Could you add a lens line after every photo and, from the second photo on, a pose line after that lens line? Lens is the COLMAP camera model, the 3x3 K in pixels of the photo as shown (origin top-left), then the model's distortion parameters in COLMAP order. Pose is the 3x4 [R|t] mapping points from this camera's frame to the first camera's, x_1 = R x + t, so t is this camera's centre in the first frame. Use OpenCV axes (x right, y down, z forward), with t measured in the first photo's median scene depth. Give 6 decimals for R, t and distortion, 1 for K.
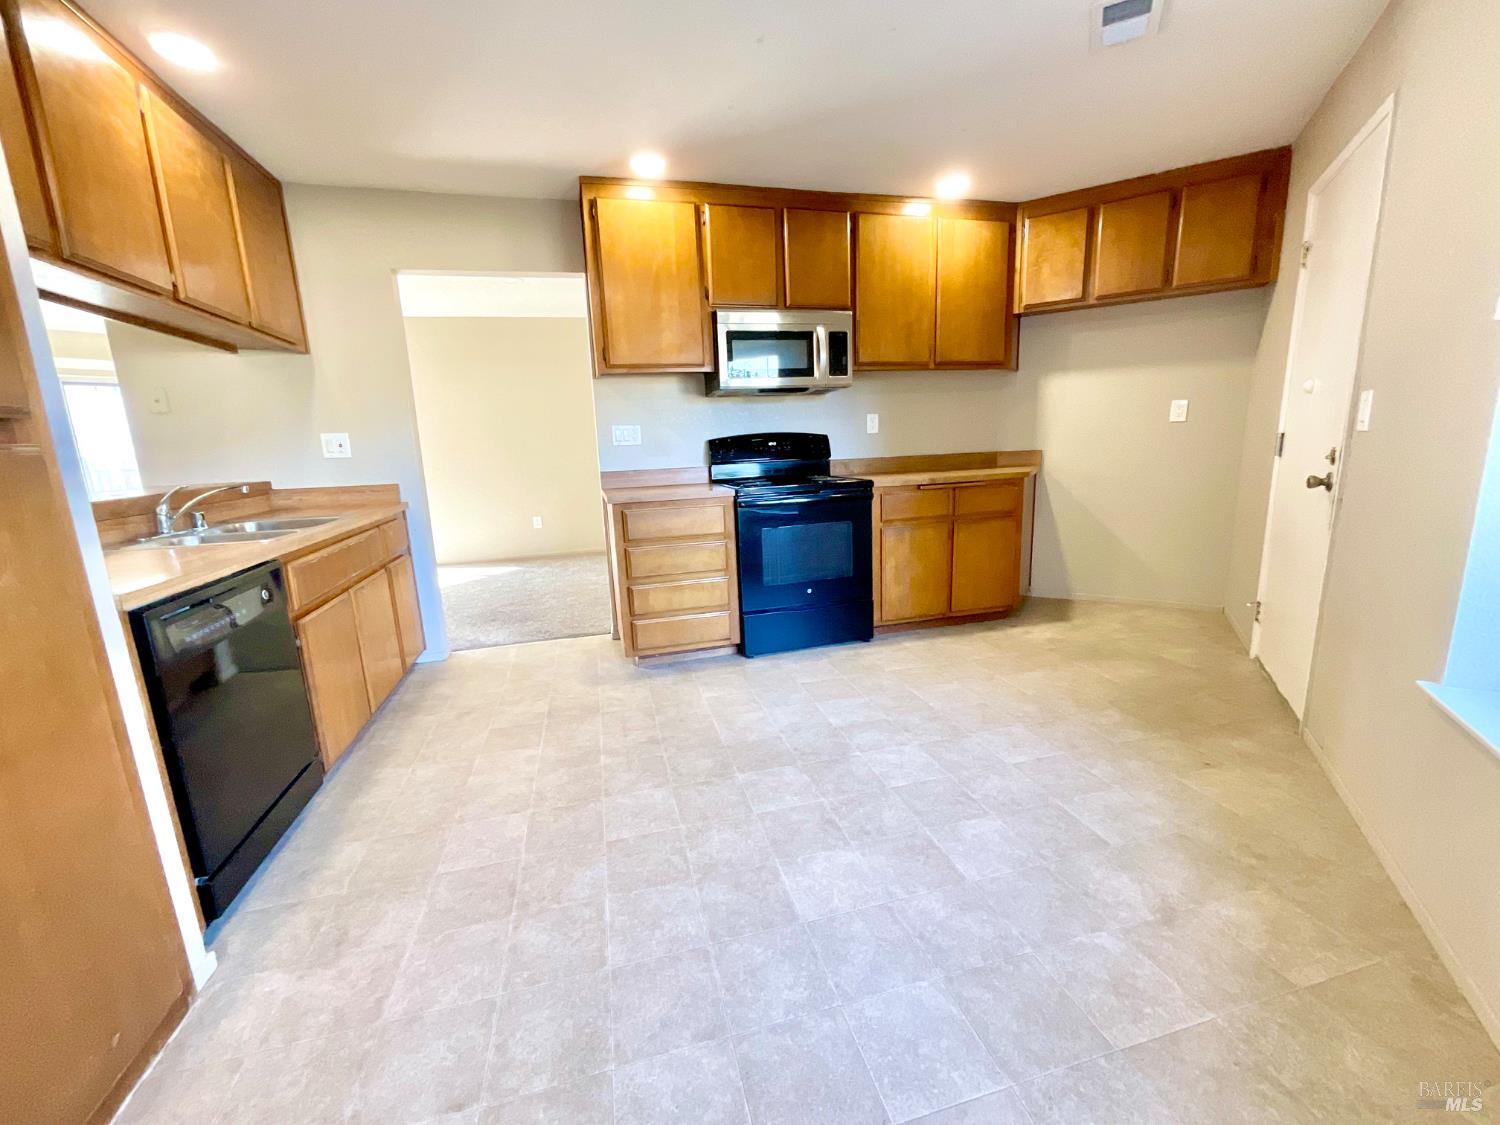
lens RADIAL K [[603.0, 0, 747.3], [0, 603.0, 561.3], [0, 0, 1]] dist [0.007052, -0.004304]
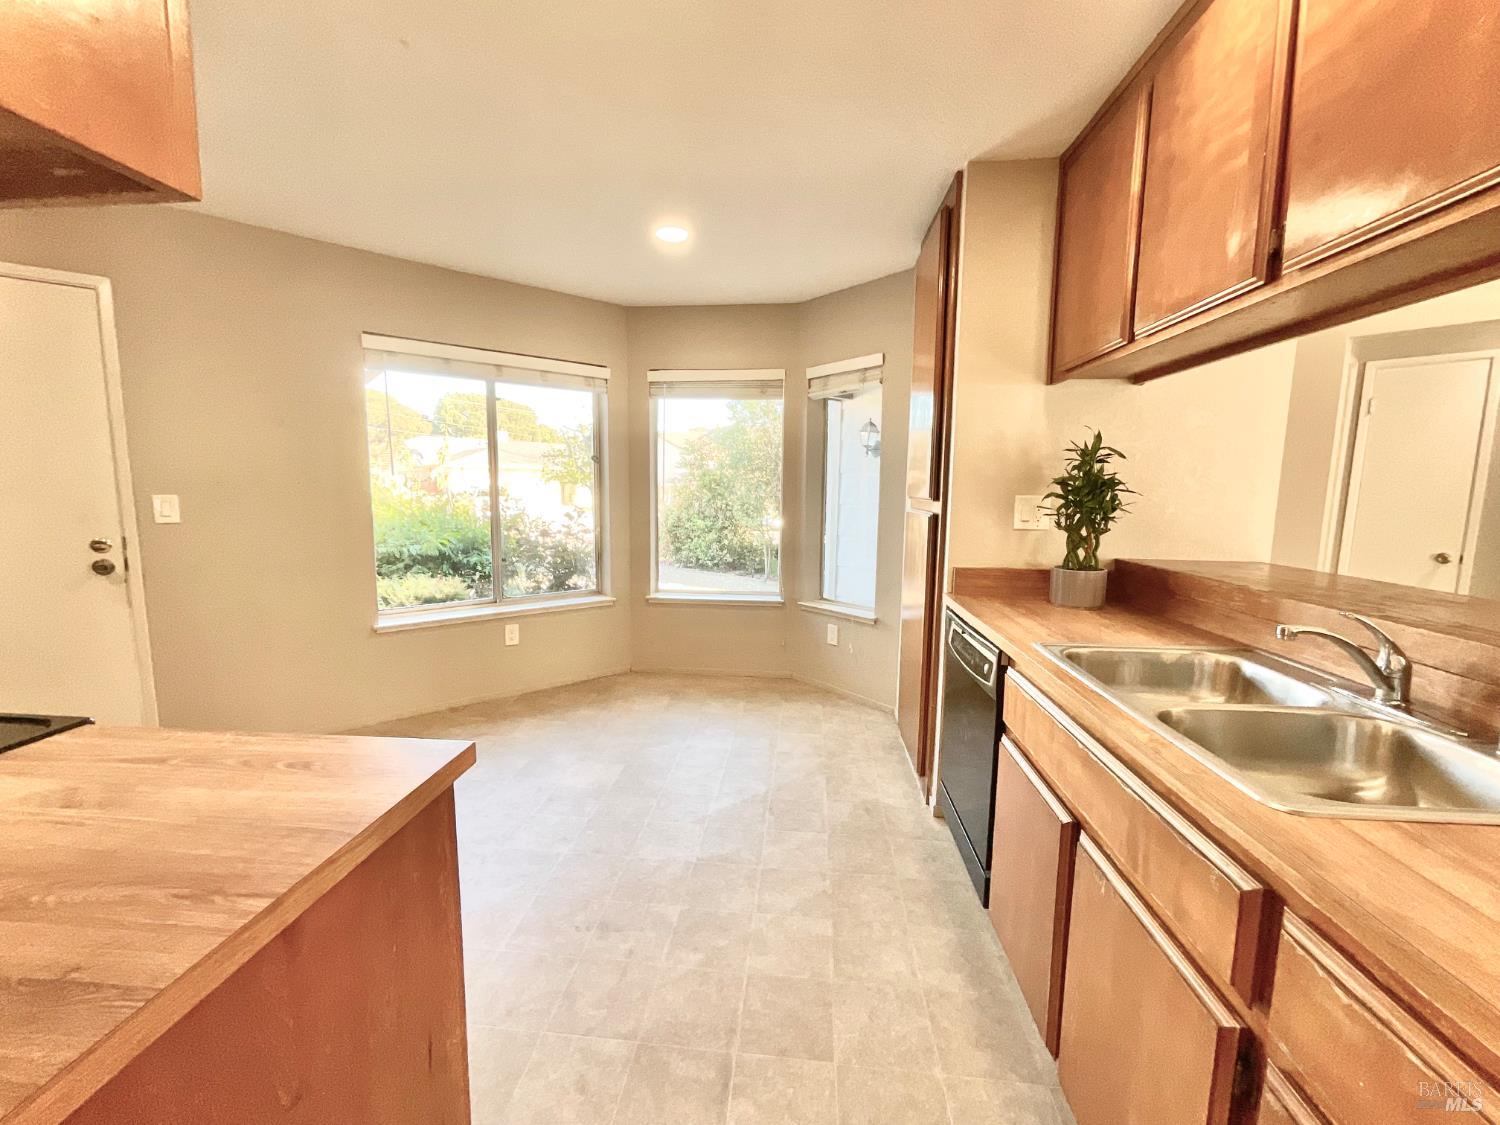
lens RADIAL K [[603.0, 0, 748.4], [0, 603.0, 561.3], [0, 0, 1]] dist [0.007052, -0.004304]
pose [[-0.937213, -0.016469, 0.348369, -0.446469], [0.087669, 0.955685, 0.281034, -0.252060], [-0.337559, 0.293930, -0.894237, 1.146945]]
